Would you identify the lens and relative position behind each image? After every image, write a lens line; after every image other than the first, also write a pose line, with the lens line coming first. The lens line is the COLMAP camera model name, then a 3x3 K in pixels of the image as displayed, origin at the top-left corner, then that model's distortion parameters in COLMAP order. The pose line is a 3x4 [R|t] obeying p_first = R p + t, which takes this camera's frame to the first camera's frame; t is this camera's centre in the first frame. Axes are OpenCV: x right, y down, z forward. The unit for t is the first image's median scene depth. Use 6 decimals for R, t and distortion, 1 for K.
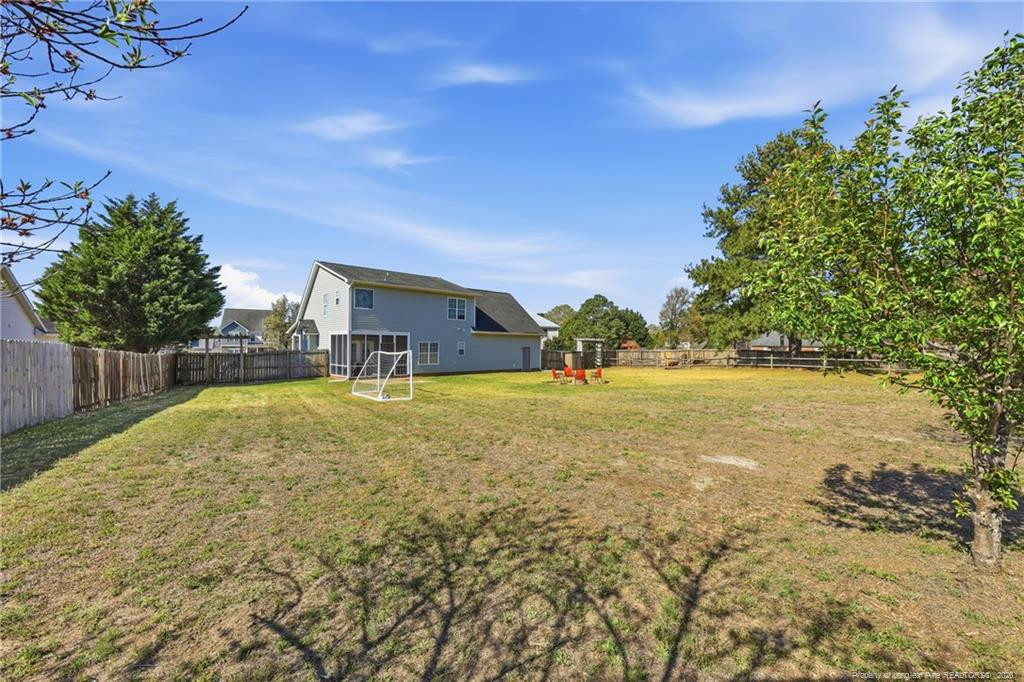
lens RADIAL K [[409.6, 0, 510.2], [0, 409.6, 337.0], [0, 0, 1]] dist [-0.001382, 0.000578]
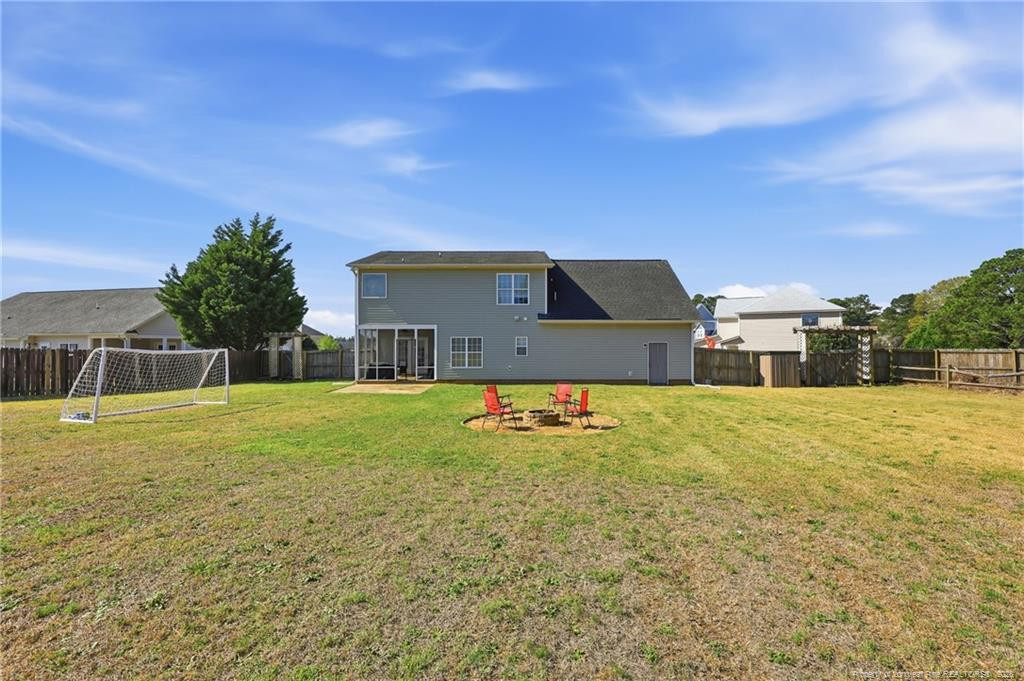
lens RADIAL K [[409.6, 0, 508.1], [0, 409.6, 334.7], [0, 0, 1]] dist [-0.001382, 0.000578]
pose [[0.723539, -0.020938, -0.689966, 0.351092], [0.019648, 0.999760, -0.009736, 0.016220], [0.690004, -0.006512, 0.723777, 0.505368]]
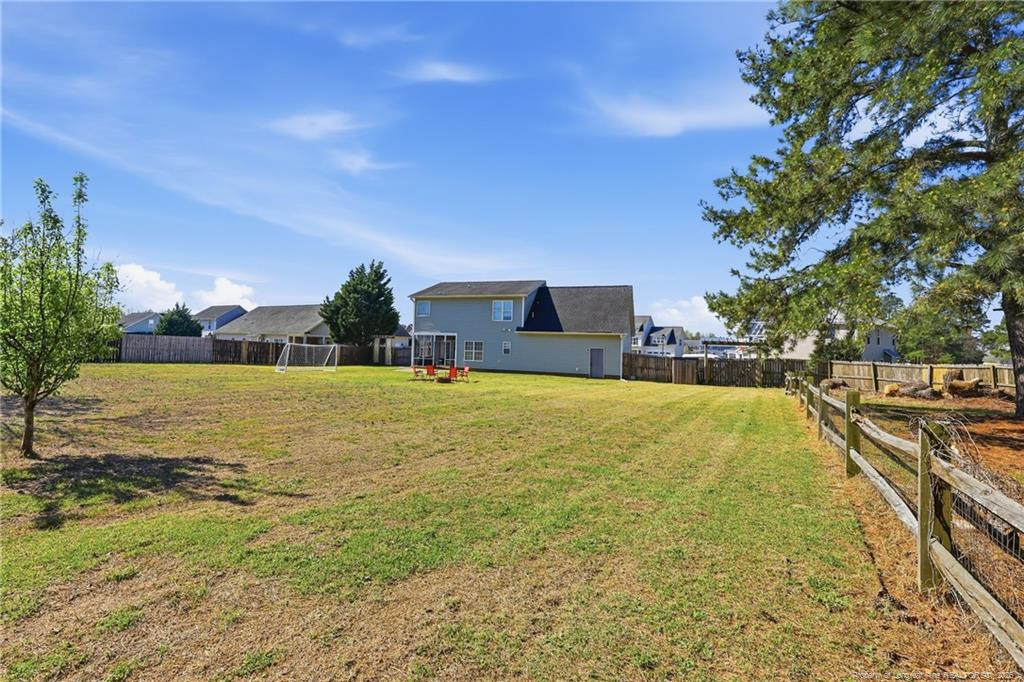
lens RADIAL K [[447.2, 0, 513.1], [0, 447.2, 316.5], [0, 0, 1]] dist [0.000341, 0.000349]
pose [[0.452801, -0.046488, -0.890399, 0.942786], [-0.004297, 0.998514, -0.054318, 0.010346], [0.891601, 0.028422, 0.451929, 0.513747]]
